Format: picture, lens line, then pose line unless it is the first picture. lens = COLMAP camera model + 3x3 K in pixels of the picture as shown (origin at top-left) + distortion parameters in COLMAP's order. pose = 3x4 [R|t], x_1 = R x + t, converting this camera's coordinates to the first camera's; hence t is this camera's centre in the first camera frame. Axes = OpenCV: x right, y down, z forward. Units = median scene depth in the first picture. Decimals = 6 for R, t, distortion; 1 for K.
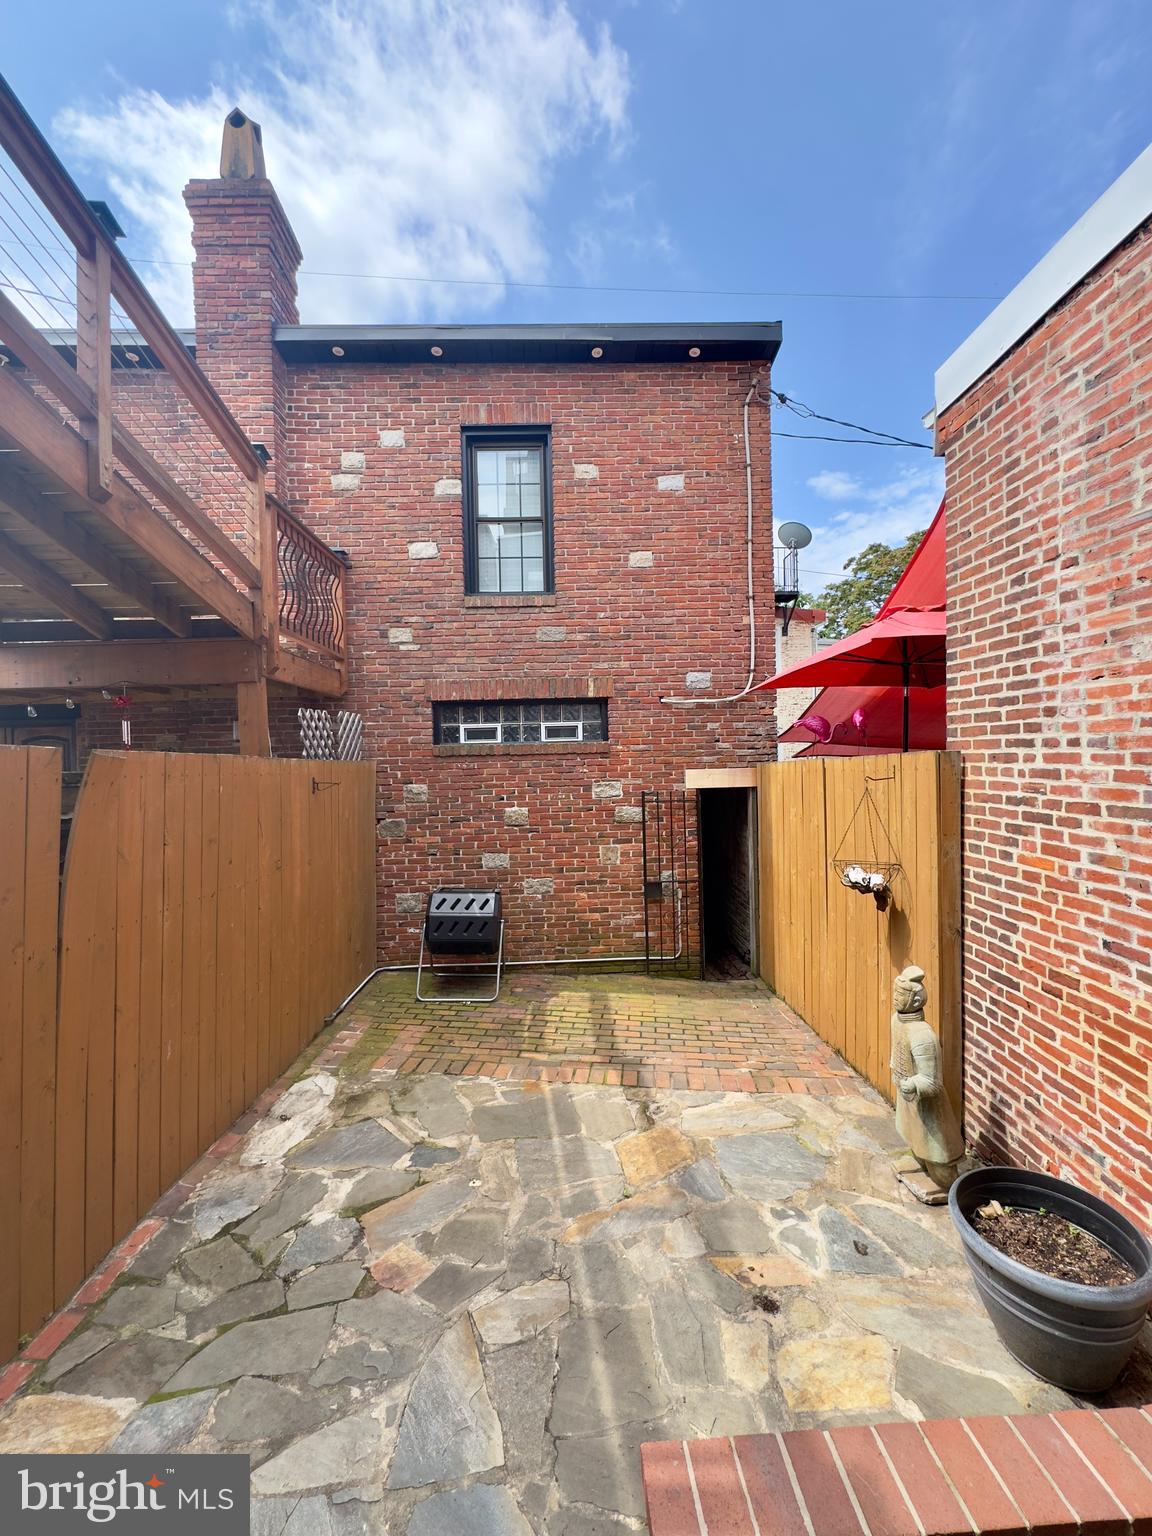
lens RADIAL K [[606.0, 0, 576.0], [0, 606.0, 768.0], [0, 0, 1]] dist [-0.000307, -0.000104]
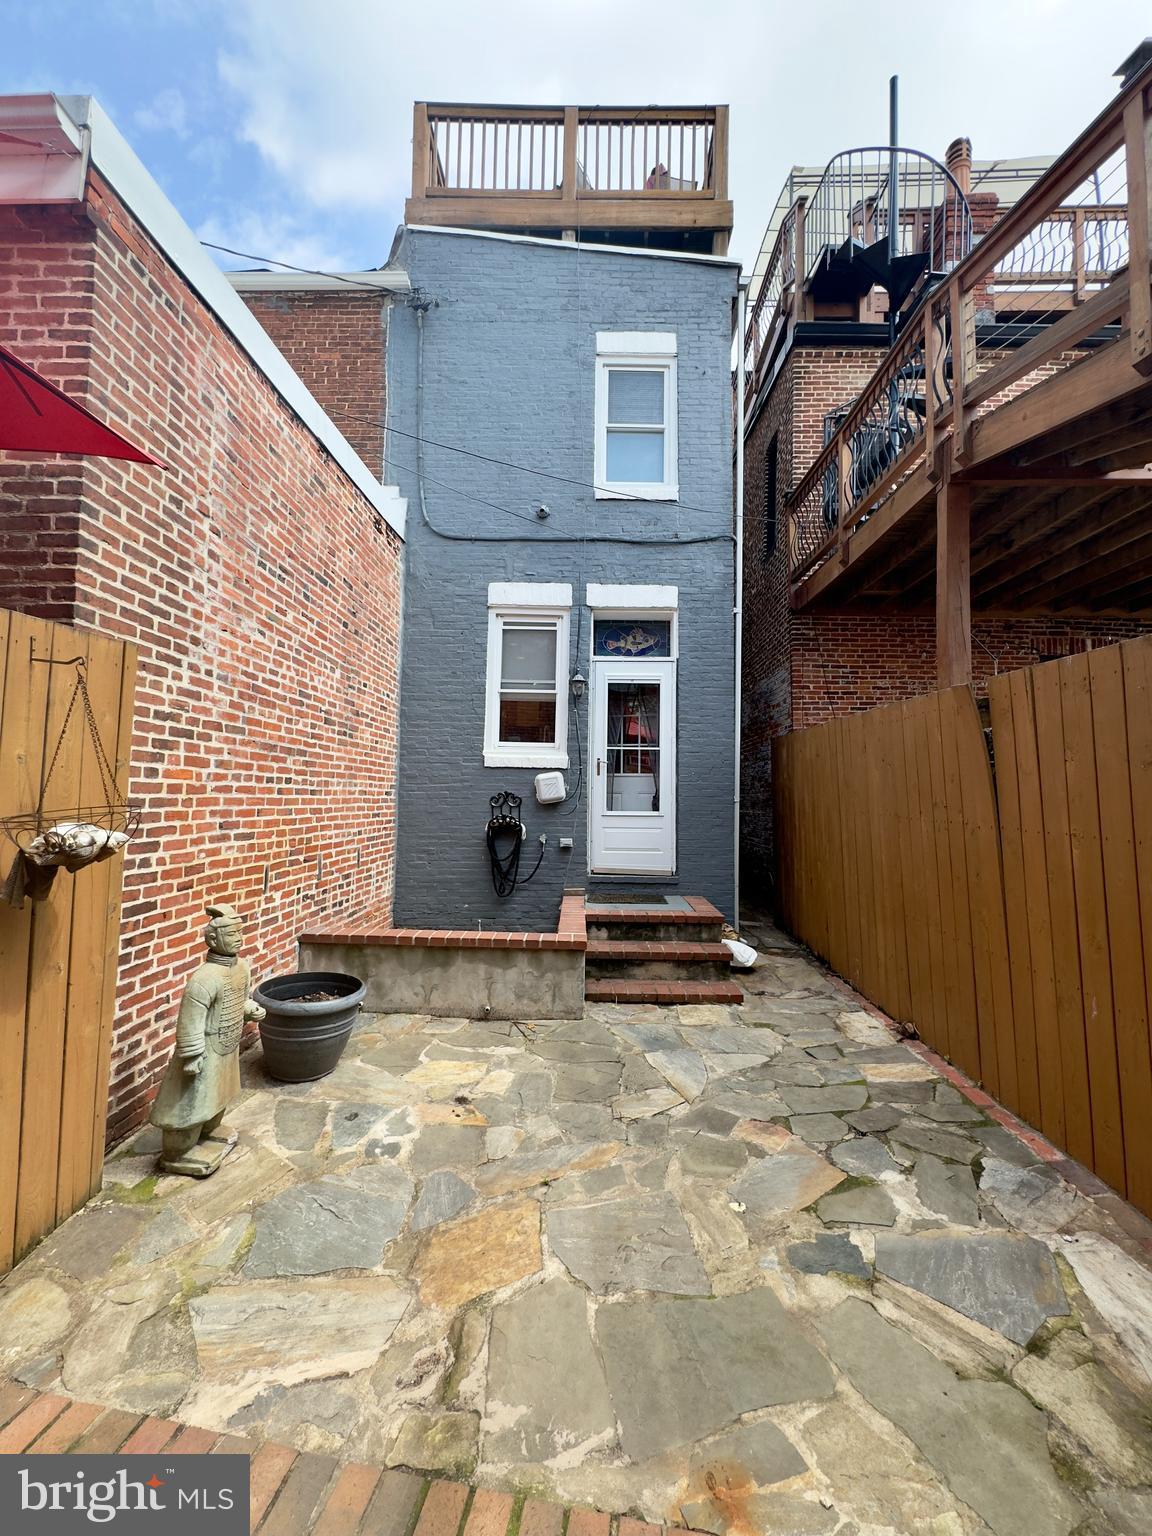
lens RADIAL K [[606.0, 0, 576.0], [0, 606.0, 768.0], [0, 0, 1]] dist [-0.000307, -0.000104]
pose [[-0.998347, -0.001056, 0.057460, -0.005098], [-0.002728, 0.999575, -0.029023, 0.172354], [-0.057405, -0.029132, -0.997926, 2.014068]]
